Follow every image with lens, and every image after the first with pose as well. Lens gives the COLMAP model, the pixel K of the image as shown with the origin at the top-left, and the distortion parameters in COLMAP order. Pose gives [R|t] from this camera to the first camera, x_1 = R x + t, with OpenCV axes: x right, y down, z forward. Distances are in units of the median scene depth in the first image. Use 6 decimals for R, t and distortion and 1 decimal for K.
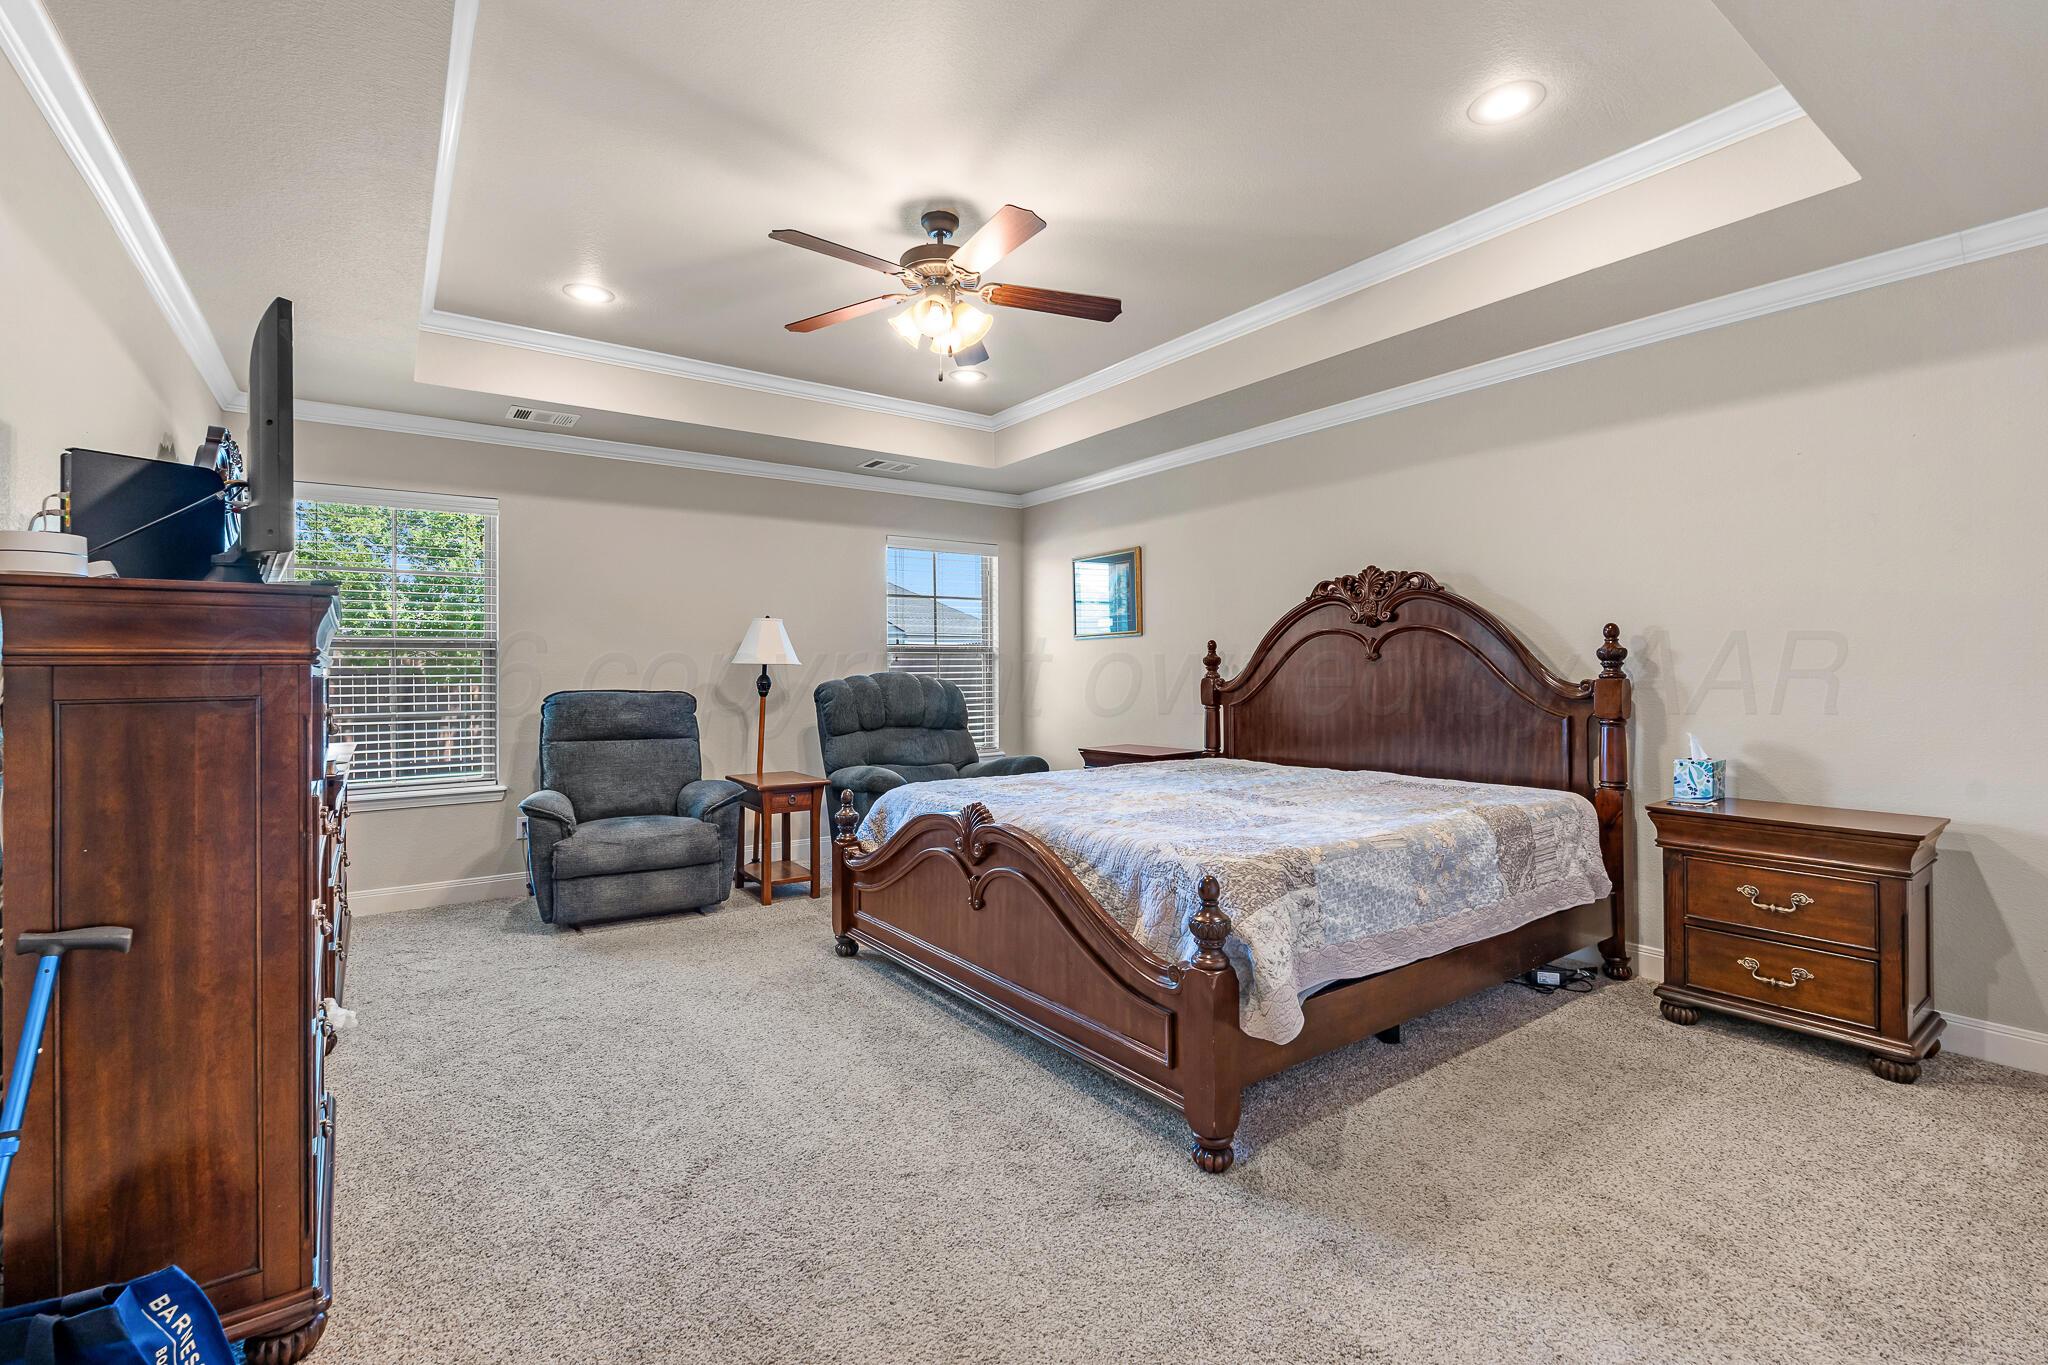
lens RADIAL K [[897.5, 0, 1024.3], [0, 897.5, 670.0], [0, 0, 1]] dist [-0.003715, 0.000093]
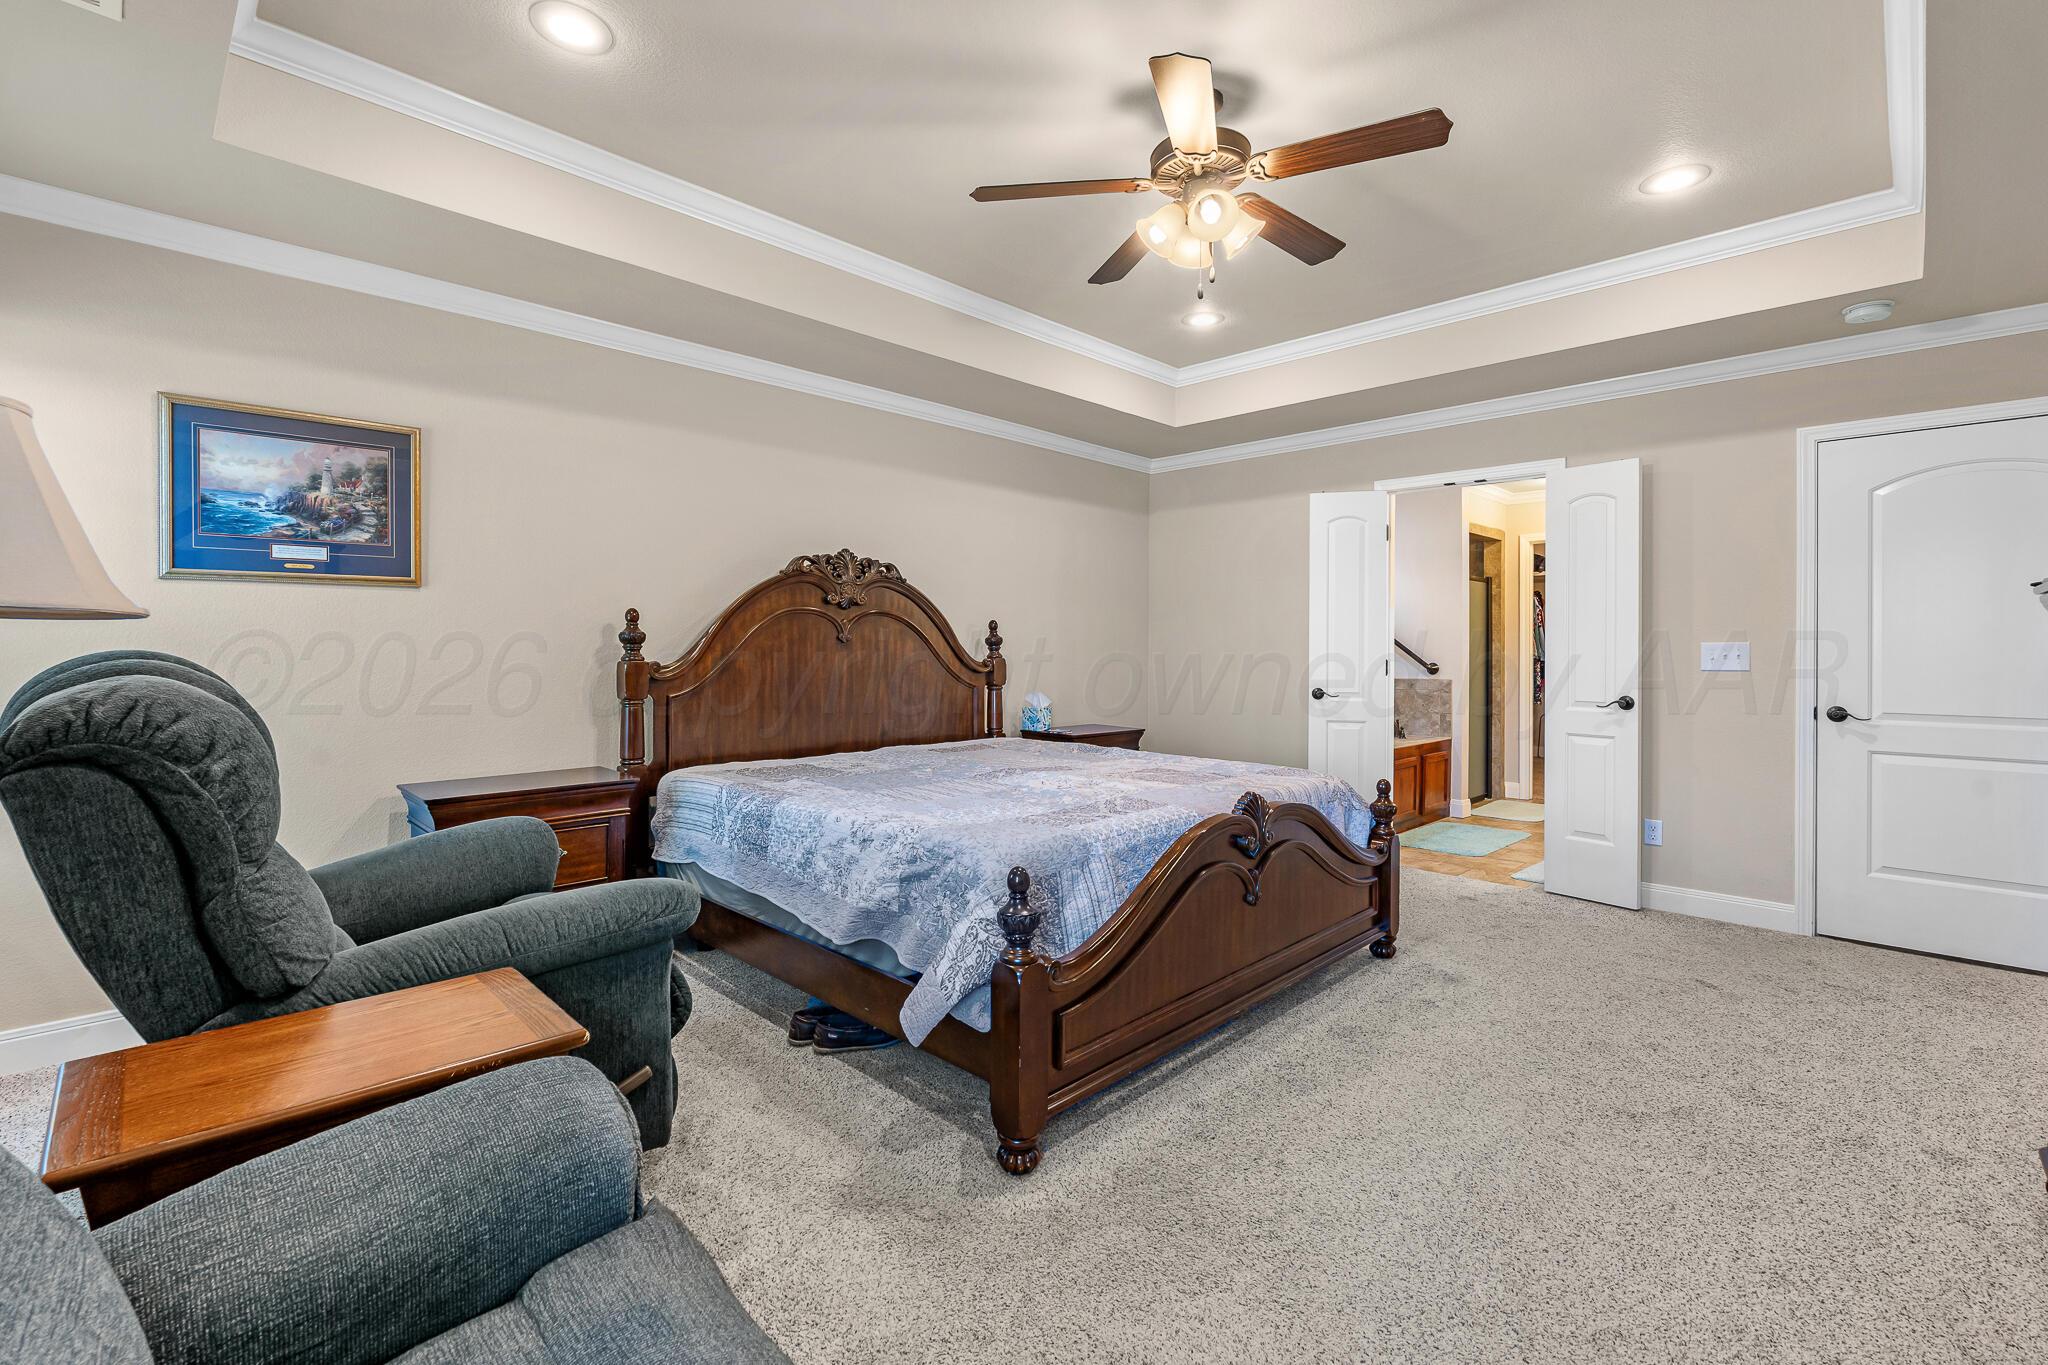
lens RADIAL K [[897.5, 0, 1024.3], [0, 897.5, 670.0], [0, 0, 1]] dist [-0.003715, 0.000093]
pose [[-0.156224, -0.015035, 0.987607, -0.725811], [-0.001629, 0.999887, 0.014964, 0.006380], [-0.987720, 0.000729, -0.156231, 1.070307]]
